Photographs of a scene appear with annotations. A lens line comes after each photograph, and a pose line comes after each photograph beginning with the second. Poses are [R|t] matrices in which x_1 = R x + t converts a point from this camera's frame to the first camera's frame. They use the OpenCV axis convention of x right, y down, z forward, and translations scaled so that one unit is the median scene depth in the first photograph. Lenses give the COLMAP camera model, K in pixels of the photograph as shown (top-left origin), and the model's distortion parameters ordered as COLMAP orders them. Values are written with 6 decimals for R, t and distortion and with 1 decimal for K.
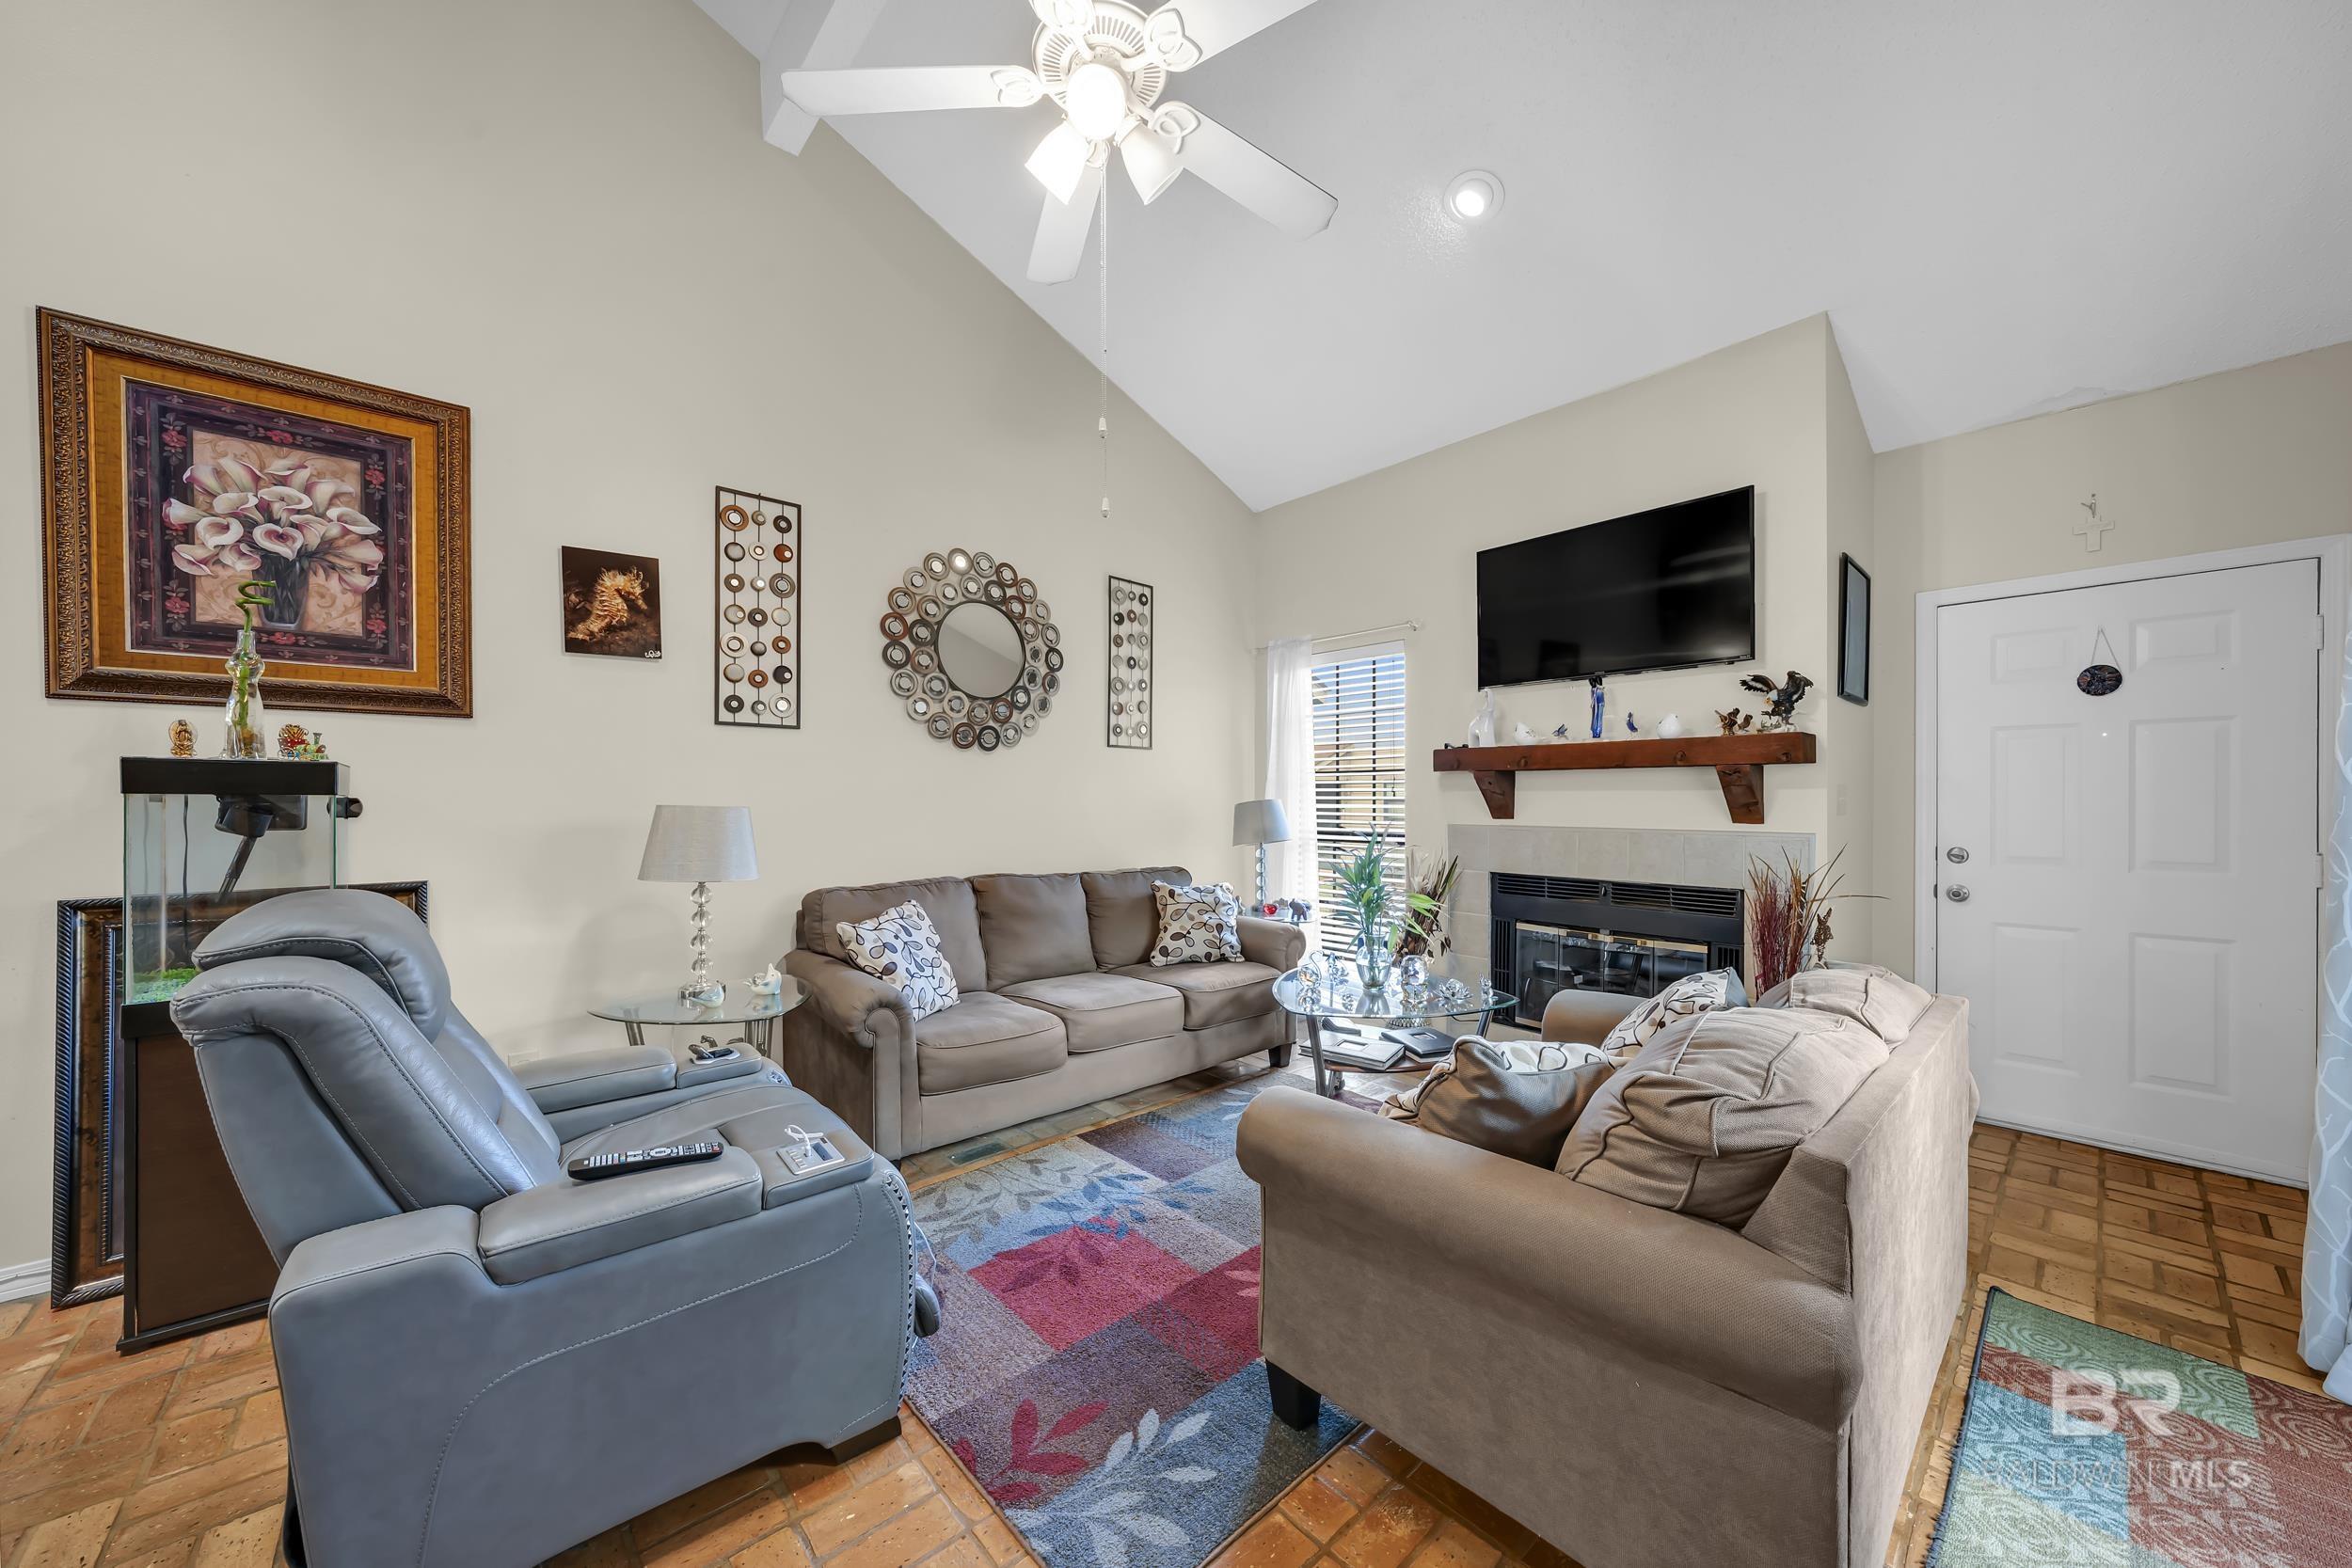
lens RADIAL K [[827.8, 0, 1178.4], [0, 827.8, 803.7], [0, 0, 1]] dist [-0.005015, 0.000607]
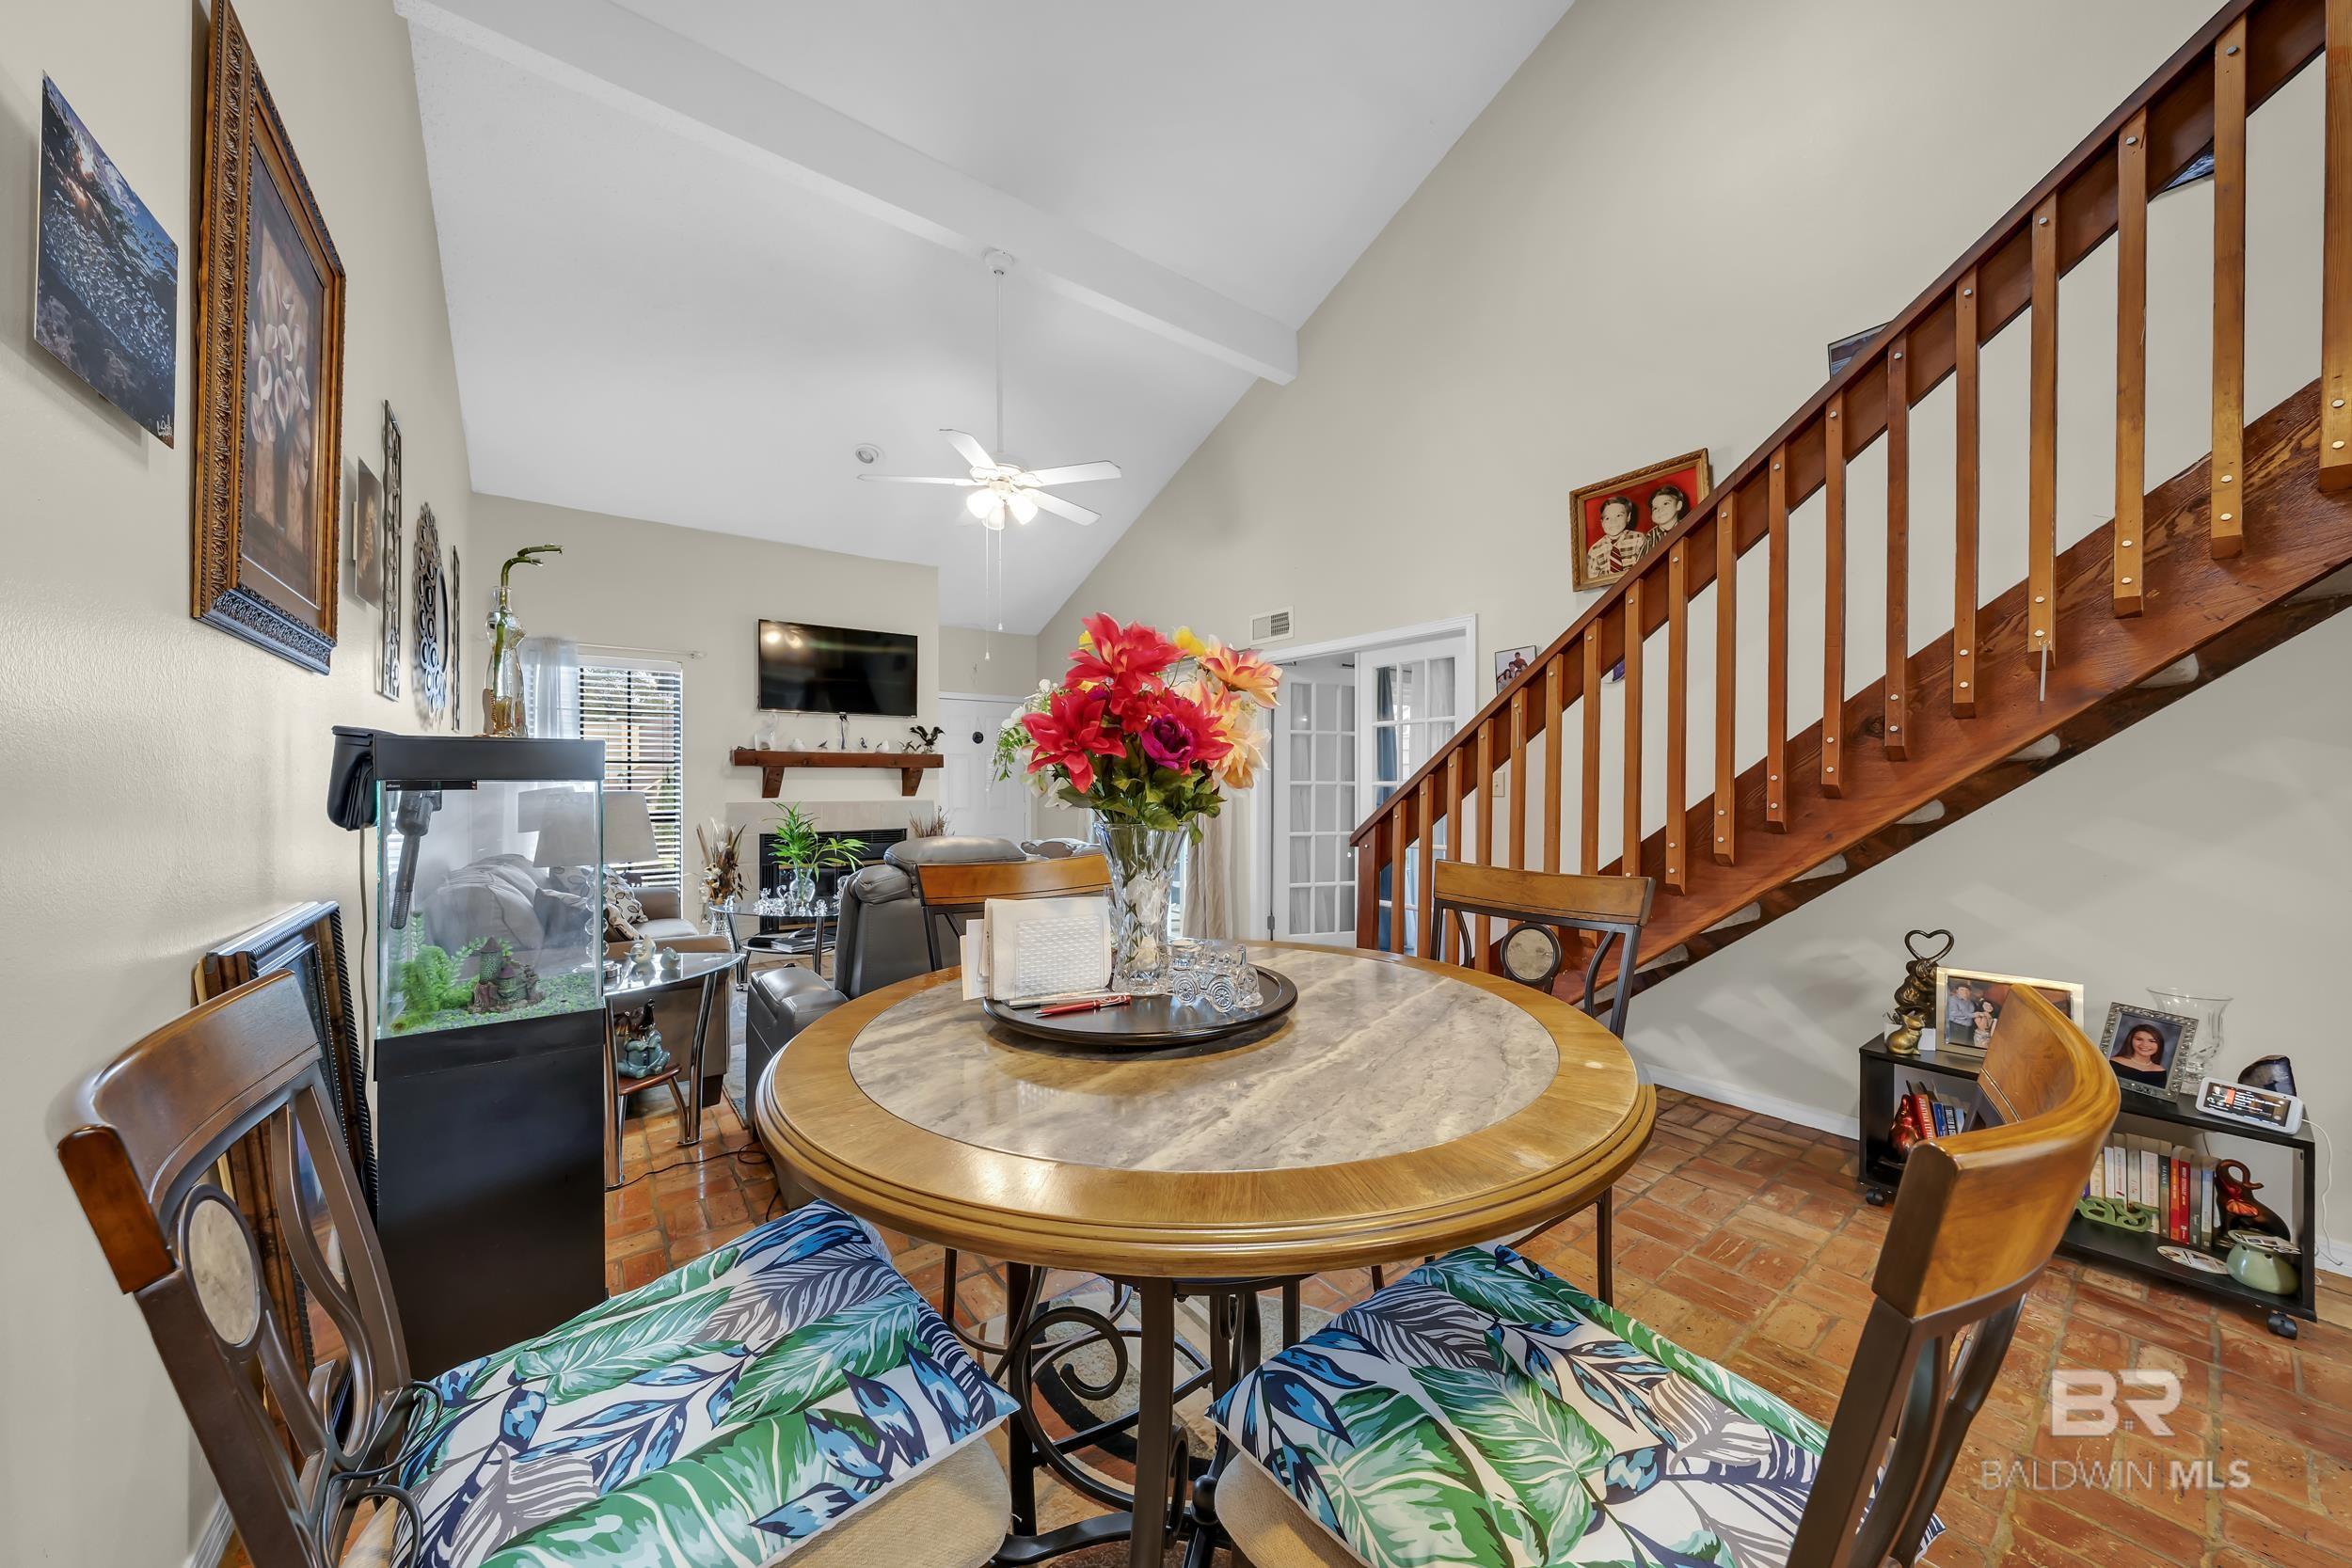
lens RADIAL K [[805.3, 0, 1182.7], [0, 805.3, 783.2], [0, 0, 1]] dist [-0.000431, -0.000080]
pose [[0.077211, -0.000132, 0.997015, -1.272878], [0.008908, 0.999960, -0.000558, -0.001684], [-0.996975, 0.008925, 0.077209, 0.164663]]
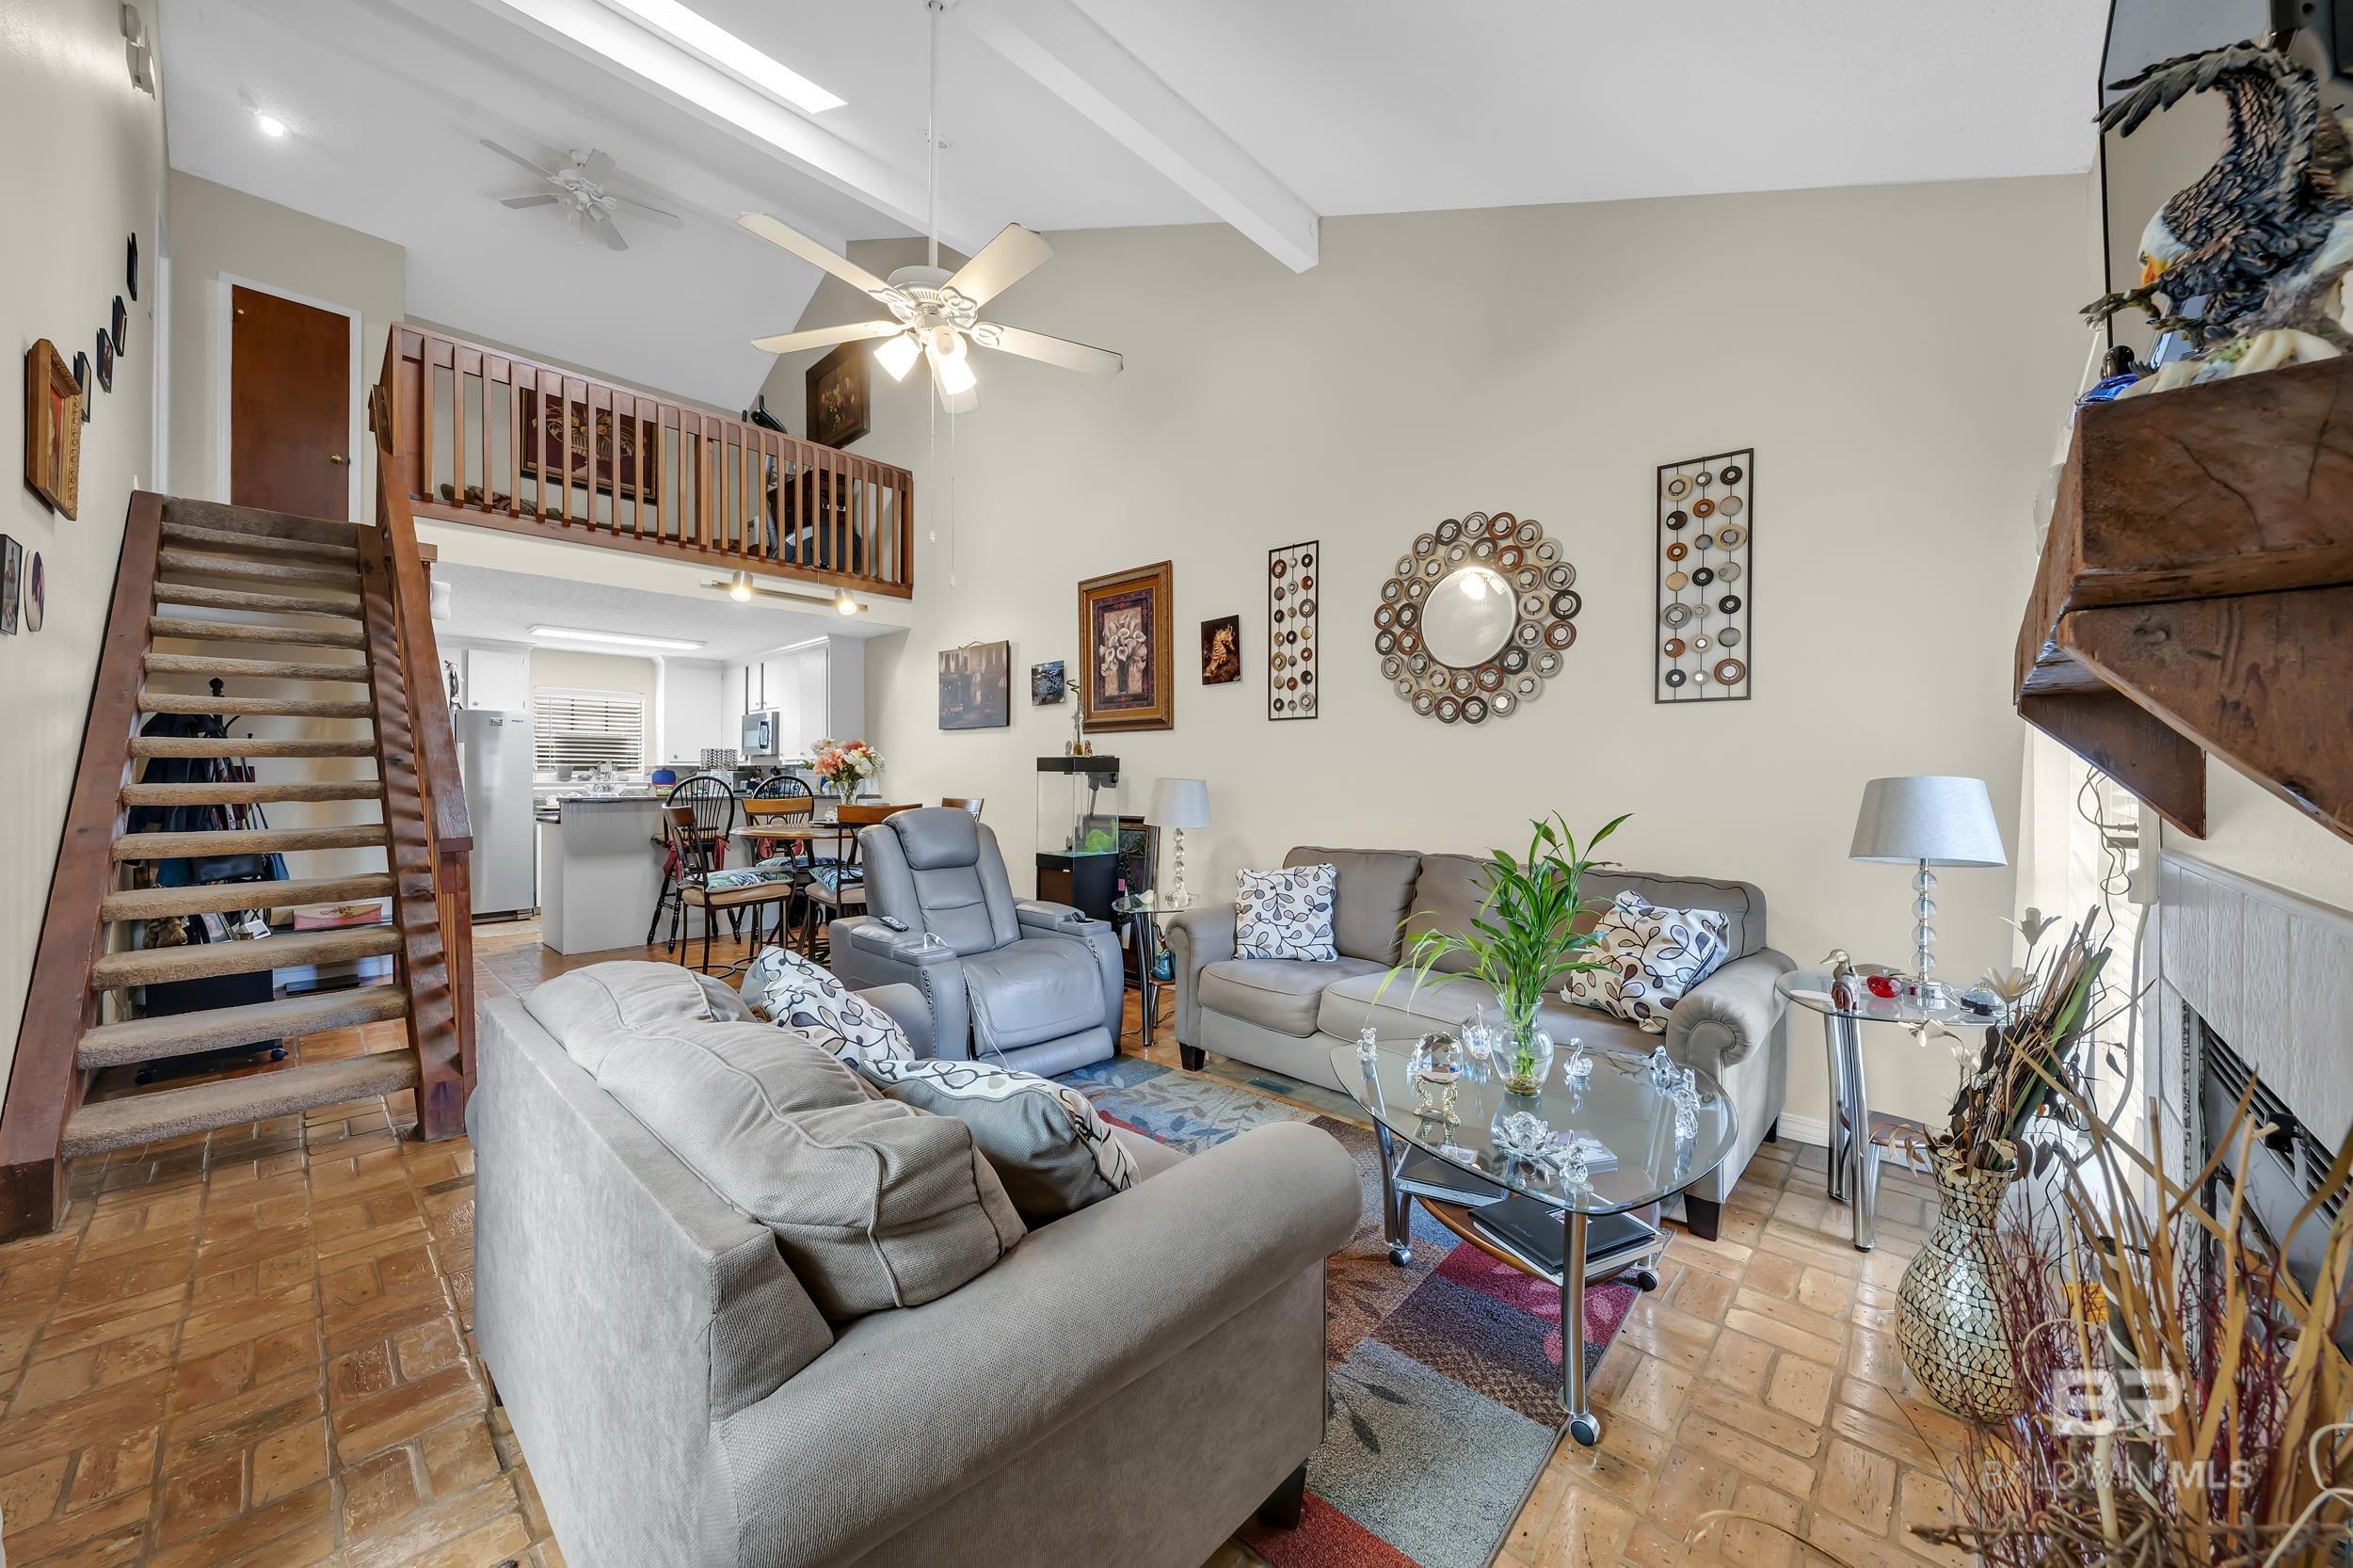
lens RADIAL K [[828.3, 0, 1204.8], [0, 828.3, 780.8], [0, 0, 1]] dist [-0.005015, 0.000607]
pose [[0.119342, 0.005730, -0.992837, 0.816455], [-0.010506, 0.999935, 0.004508, 0.000455], [0.992798, 0.009893, 0.119394, 0.721868]]
